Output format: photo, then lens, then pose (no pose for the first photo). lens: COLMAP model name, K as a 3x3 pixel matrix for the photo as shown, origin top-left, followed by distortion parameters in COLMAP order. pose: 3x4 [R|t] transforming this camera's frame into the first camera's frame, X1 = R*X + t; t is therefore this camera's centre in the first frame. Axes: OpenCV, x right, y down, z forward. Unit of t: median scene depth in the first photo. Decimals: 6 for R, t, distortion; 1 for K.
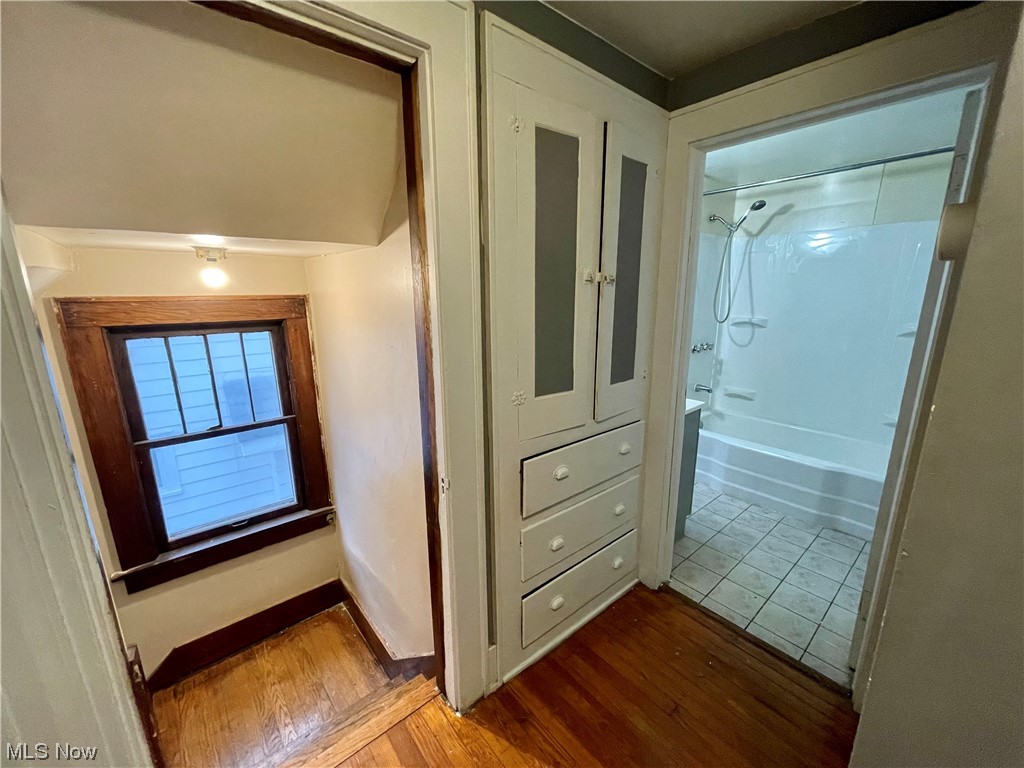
lens RADIAL K [[408.5, 0, 516.9], [0, 408.5, 382.4], [0, 0, 1]] dist [0.000625, 0.000089]
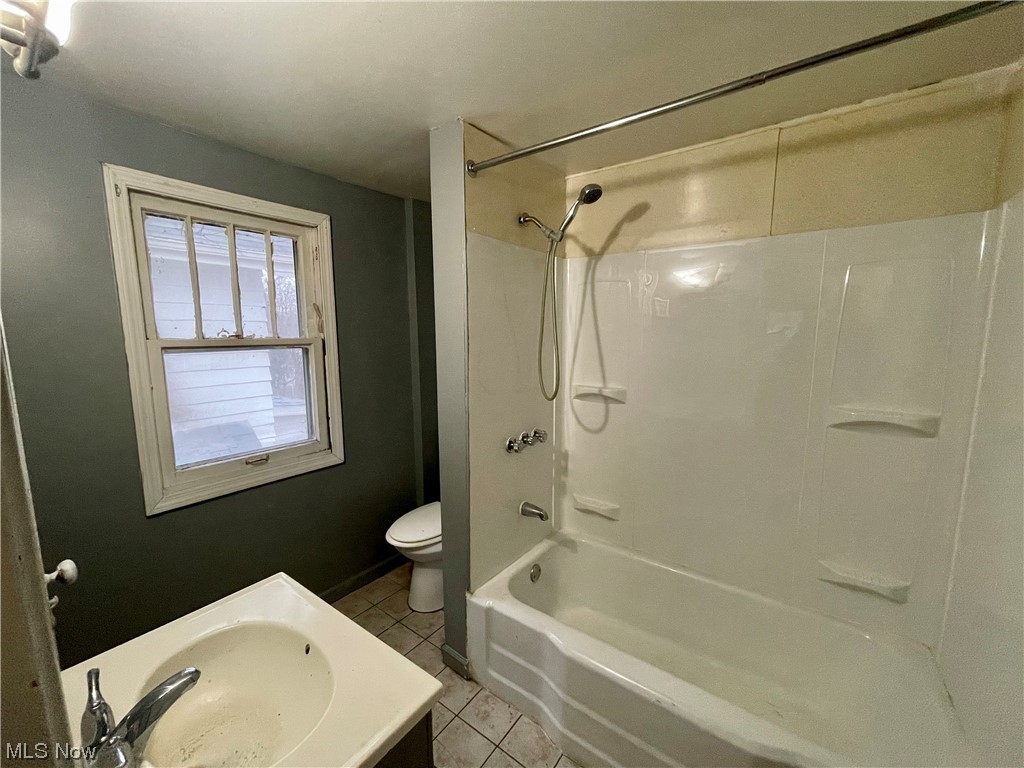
lens RADIAL K [[408.5, 0, 510.6], [0, 408.5, 386.4], [0, 0, 1]] dist [0.000625, 0.000089]
pose [[0.977471, -0.025269, 0.209551, 0.315555], [0.044029, 0.995378, -0.085348, -0.113954], [-0.206426, 0.092652, 0.974066, 0.440396]]
